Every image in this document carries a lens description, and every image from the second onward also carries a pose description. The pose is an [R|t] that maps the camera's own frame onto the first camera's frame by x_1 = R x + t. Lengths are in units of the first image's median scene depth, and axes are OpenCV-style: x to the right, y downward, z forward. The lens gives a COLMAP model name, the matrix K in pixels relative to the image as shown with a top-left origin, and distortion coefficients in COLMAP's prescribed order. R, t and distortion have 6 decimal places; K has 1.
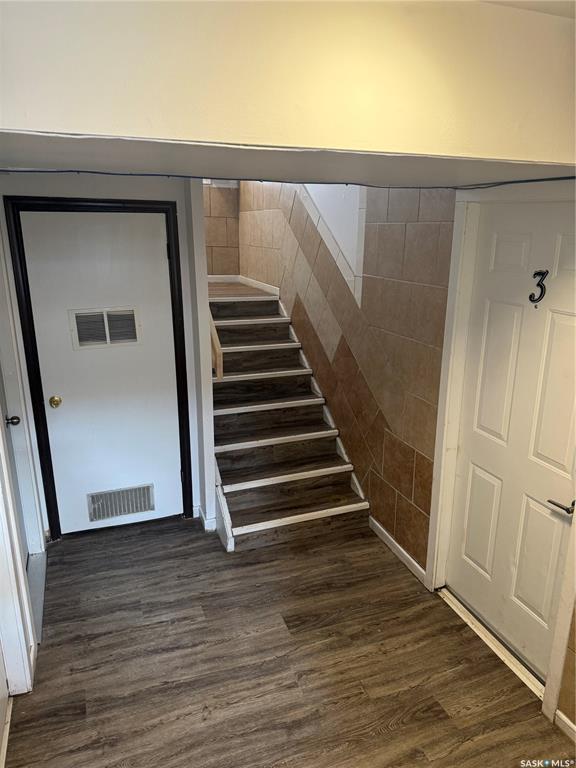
lens RADIAL K [[526.9, 0, 283.9], [0, 526.9, 383.5], [0, 0, 1]] dist [0.112007, -0.165549]
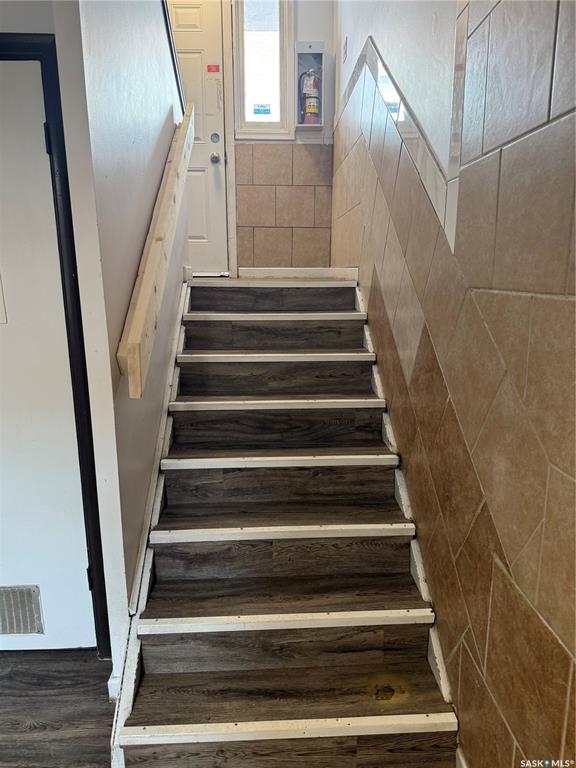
lens RADIAL K [[529.2, 0, 287.8], [0, 529.2, 385.0], [0, 0, 1]] dist [0.070245, -0.097164]
pose [[0.949637, 0.055023, -0.308483, 0.146746], [-0.077418, 0.995142, -0.060825, -0.001070], [0.303637, 0.081643, 0.949283, 0.529110]]
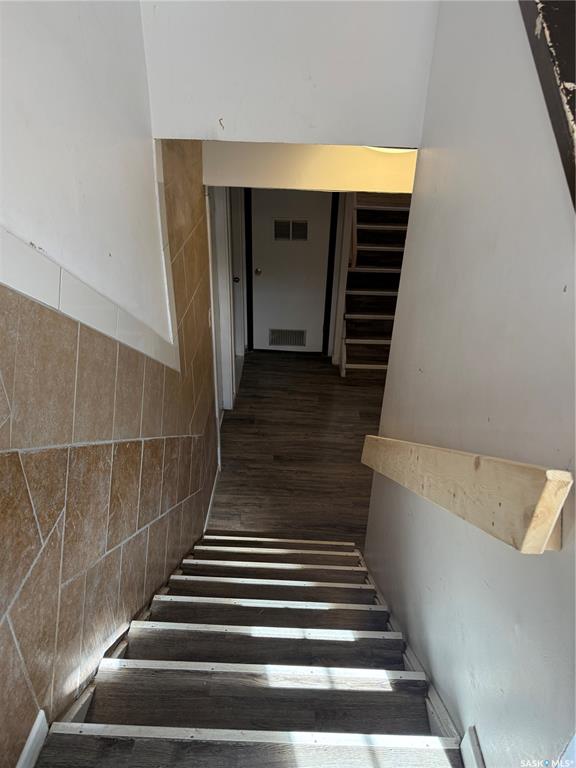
lens RADIAL K [[526.9, 0, 283.9], [0, 526.9, 383.5], [0, 0, 1]] dist [0.112007, -0.165549]
pose [[0.926227, 0.205803, -0.315831, 0.235580], [-0.125260, 0.958241, 0.257068, -0.062779], [0.355548, -0.198542, 0.913327, -0.538798]]
